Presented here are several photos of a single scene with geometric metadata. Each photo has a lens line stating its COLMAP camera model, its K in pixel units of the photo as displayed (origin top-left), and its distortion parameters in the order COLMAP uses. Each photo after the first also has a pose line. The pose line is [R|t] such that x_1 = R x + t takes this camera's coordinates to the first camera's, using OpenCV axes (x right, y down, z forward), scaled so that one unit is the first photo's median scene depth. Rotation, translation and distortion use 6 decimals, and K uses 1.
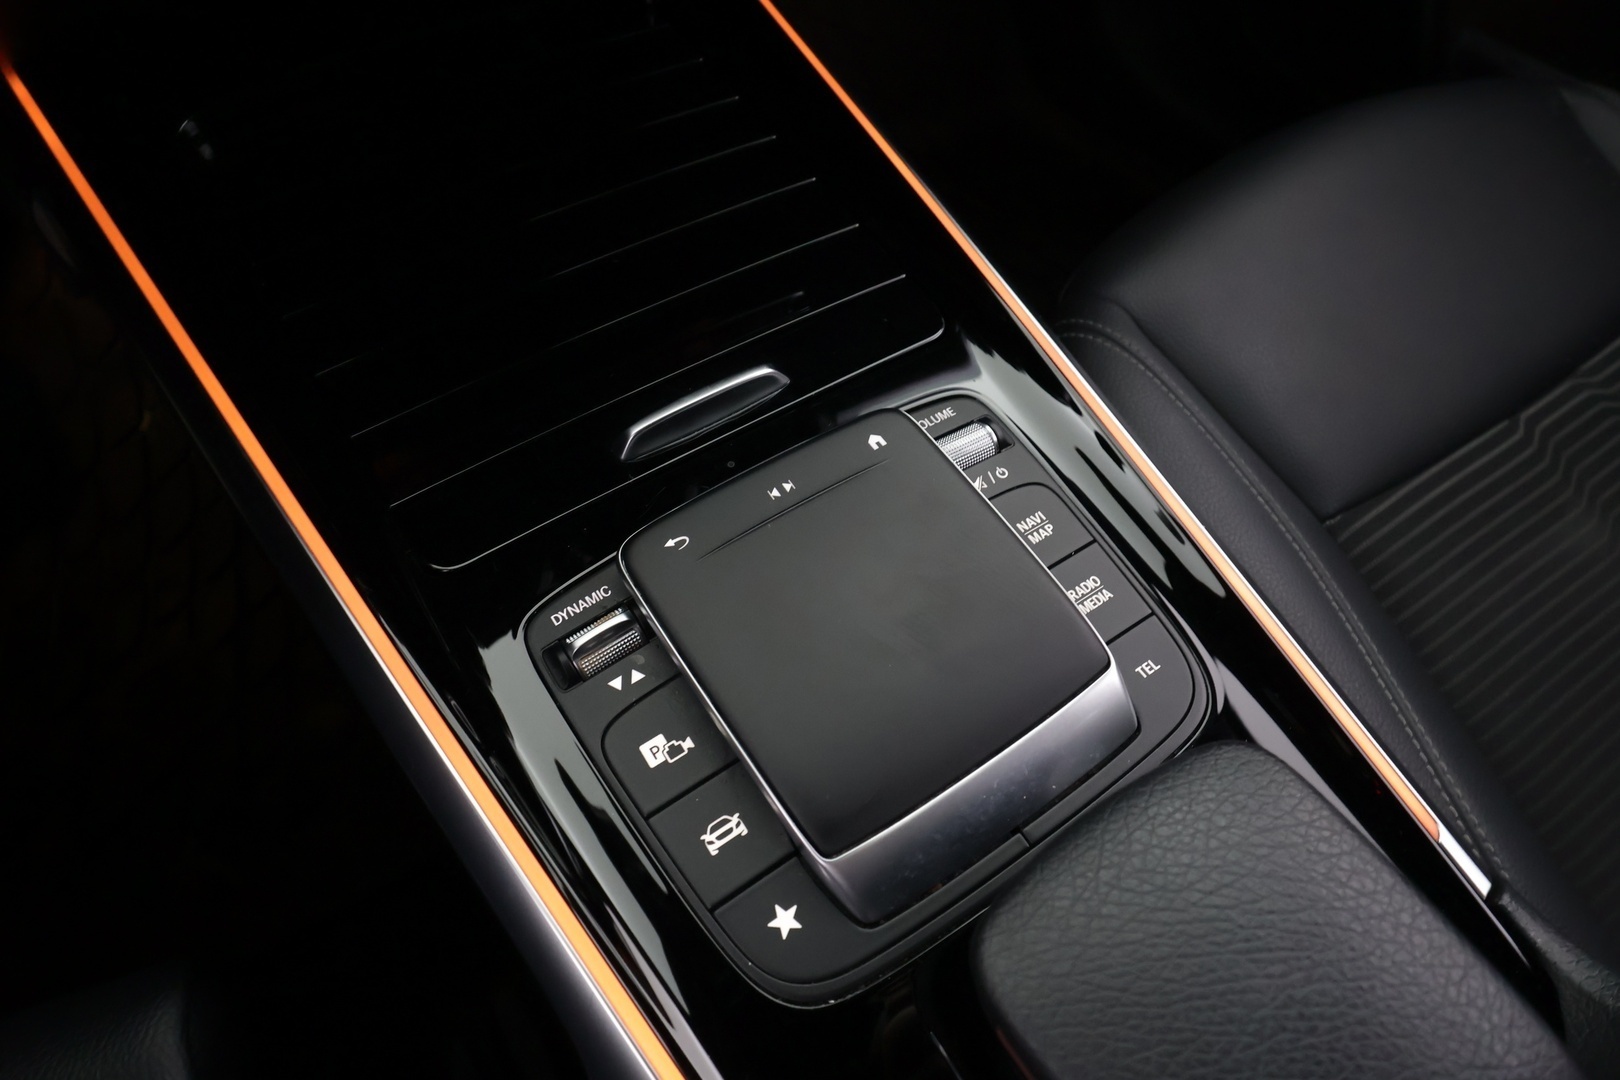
lens RADIAL K [[948.8, 0, 810.0], [0, 948.8, 540.0], [0, 0, 1]] dist [0.011765, 0.001230]
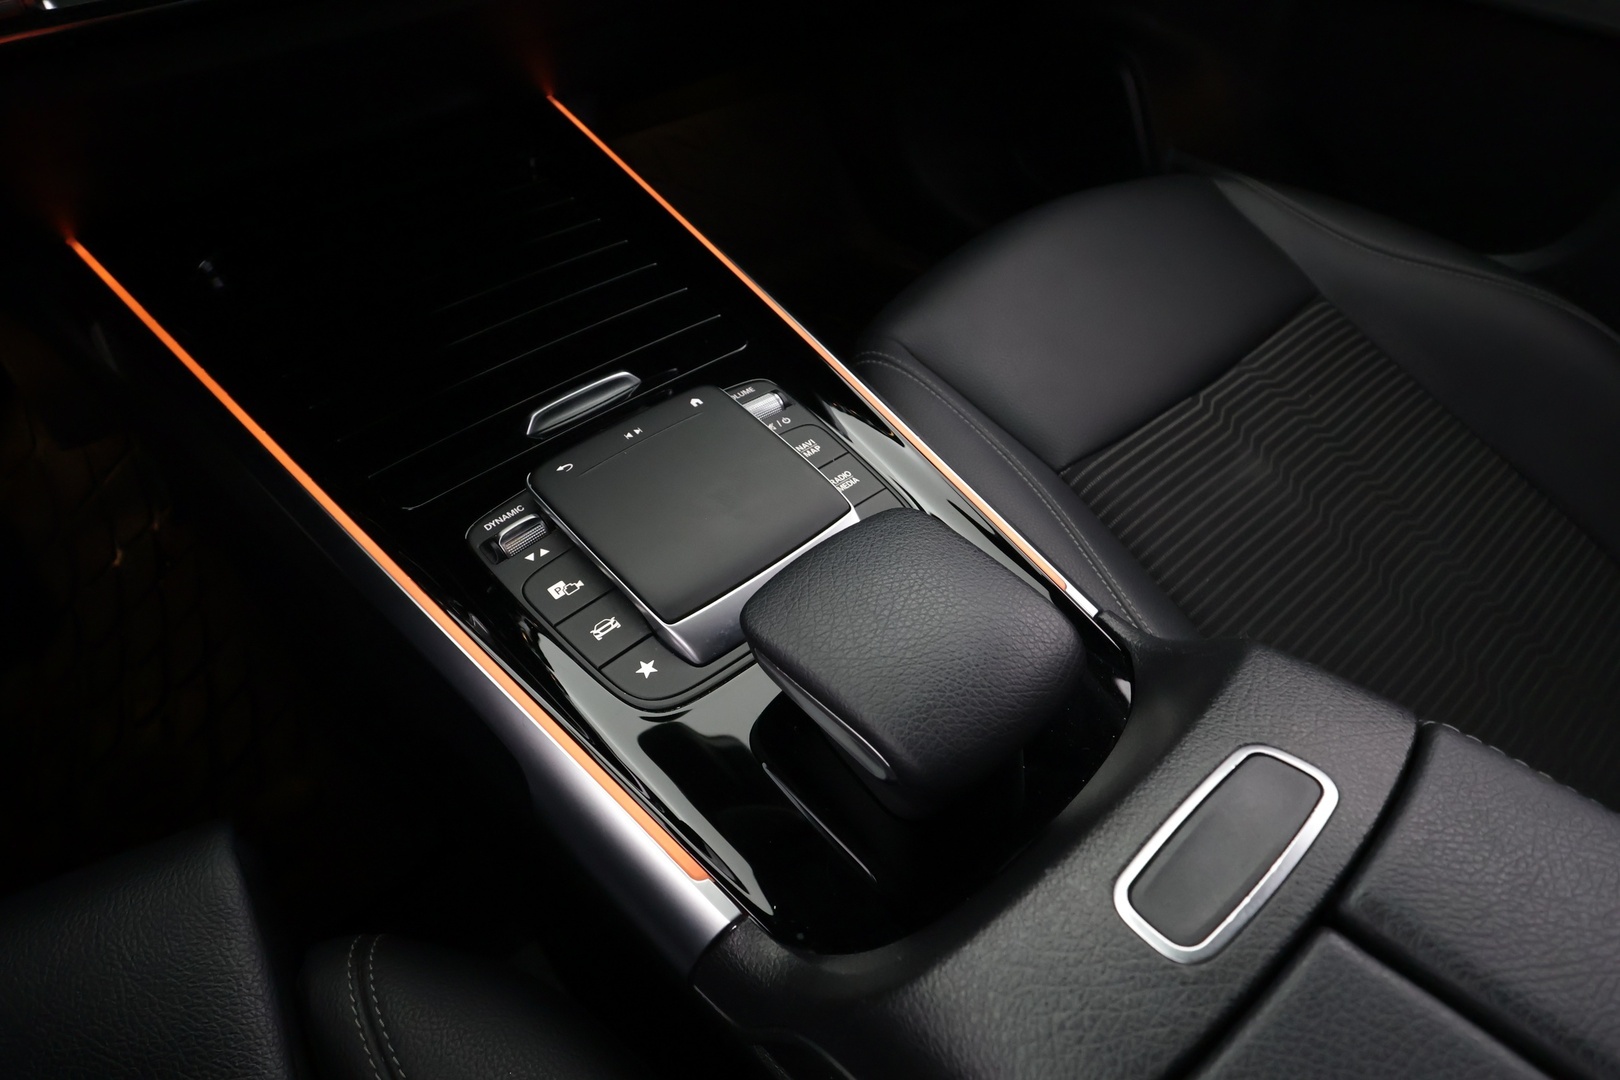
lens RADIAL K [[948.8, 0, 810.0], [0, 948.8, 540.0], [0, 0, 1]] dist [0.011765, 0.001230]
pose [[0.991925, -0.108522, 0.065635, 0.126932], [0.117857, 0.979898, -0.160963, 0.376498], [-0.046848, 0.167398, 0.984776, -0.462519]]
